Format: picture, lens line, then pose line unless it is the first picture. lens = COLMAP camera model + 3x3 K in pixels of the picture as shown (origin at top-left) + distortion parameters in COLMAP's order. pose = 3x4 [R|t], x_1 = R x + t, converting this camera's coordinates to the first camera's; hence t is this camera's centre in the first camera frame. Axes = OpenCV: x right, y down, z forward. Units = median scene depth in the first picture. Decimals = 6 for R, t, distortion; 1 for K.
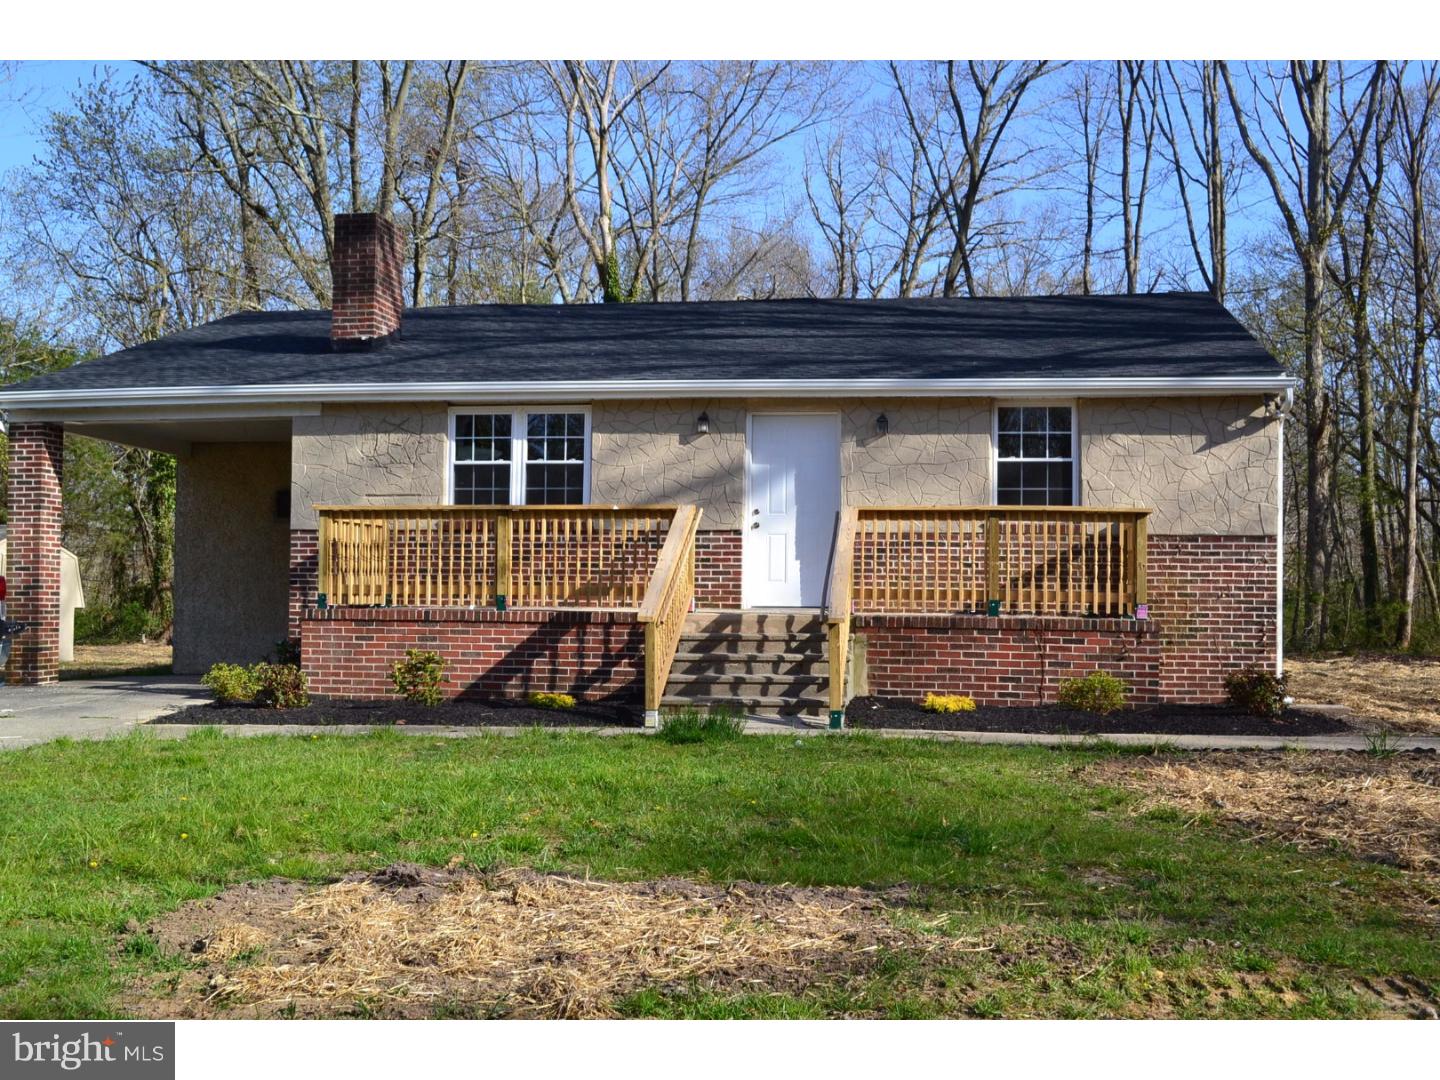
lens RADIAL K [[1648.0, 0, 720.0], [0, 1648.0, 540.0], [0, 0, 1]] dist [-0.021933, -0.011537]
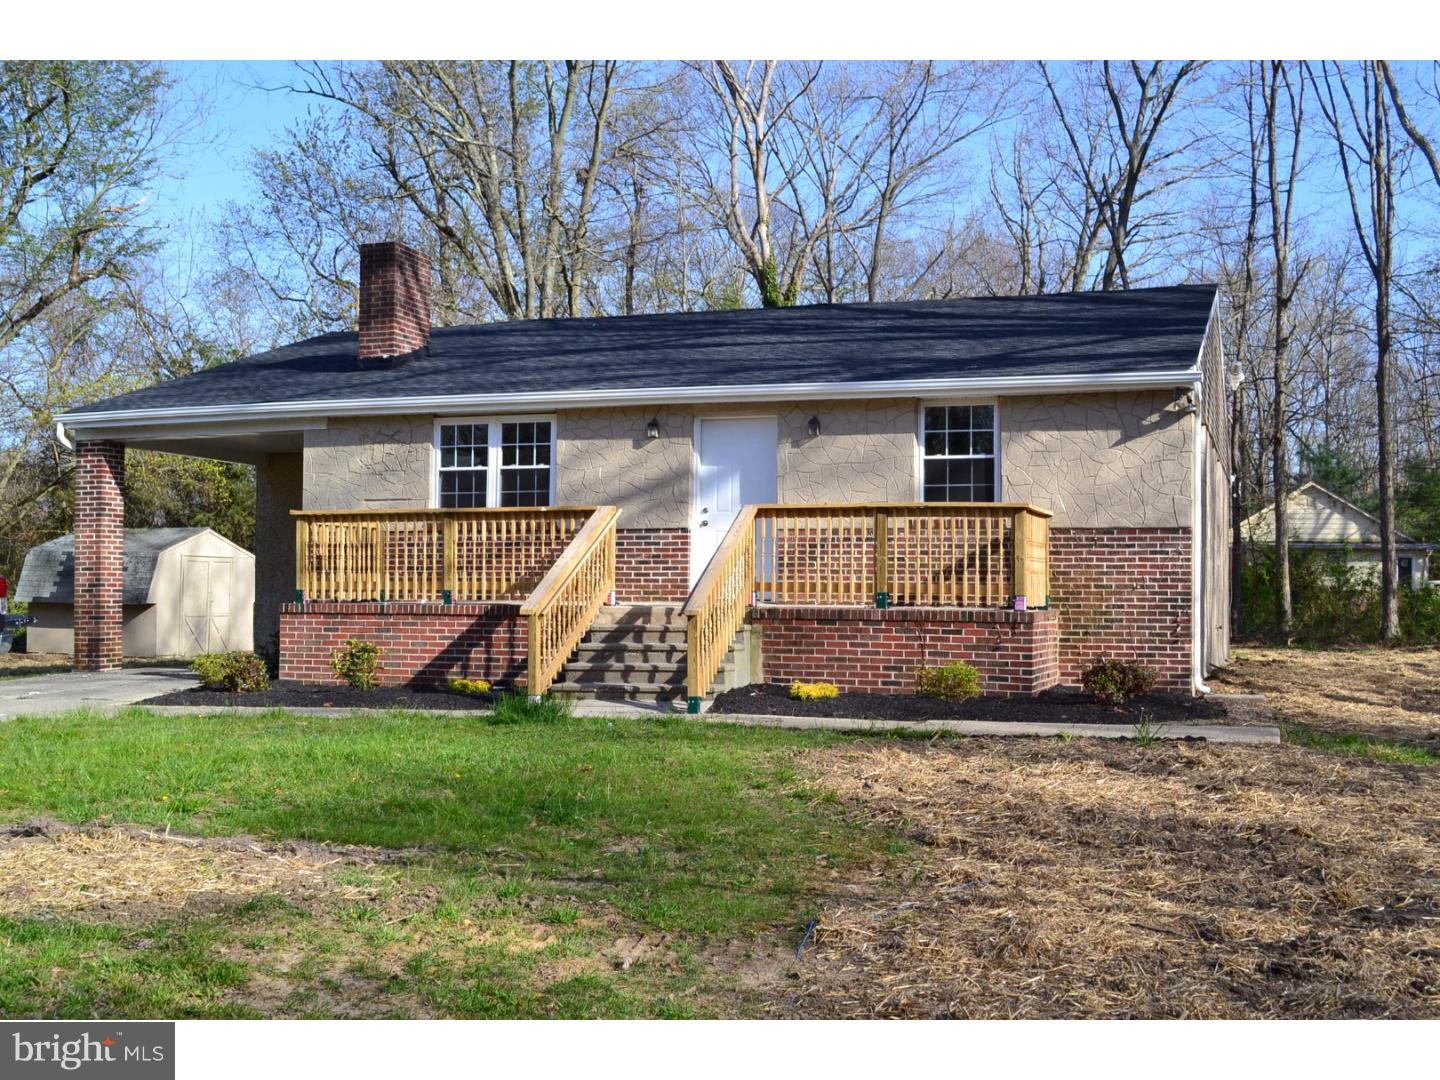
lens RADIAL K [[1620.2, 0, 720.0], [0, 1620.2, 540.0], [0, 0, 1]] dist [-0.034379, -0.006354]
pose [[0.986027, -0.010394, -0.166261, 0.209513], [0.010896, 0.999938, 0.002104, -0.000251], [0.166229, -0.003886, 0.986080, -0.029445]]
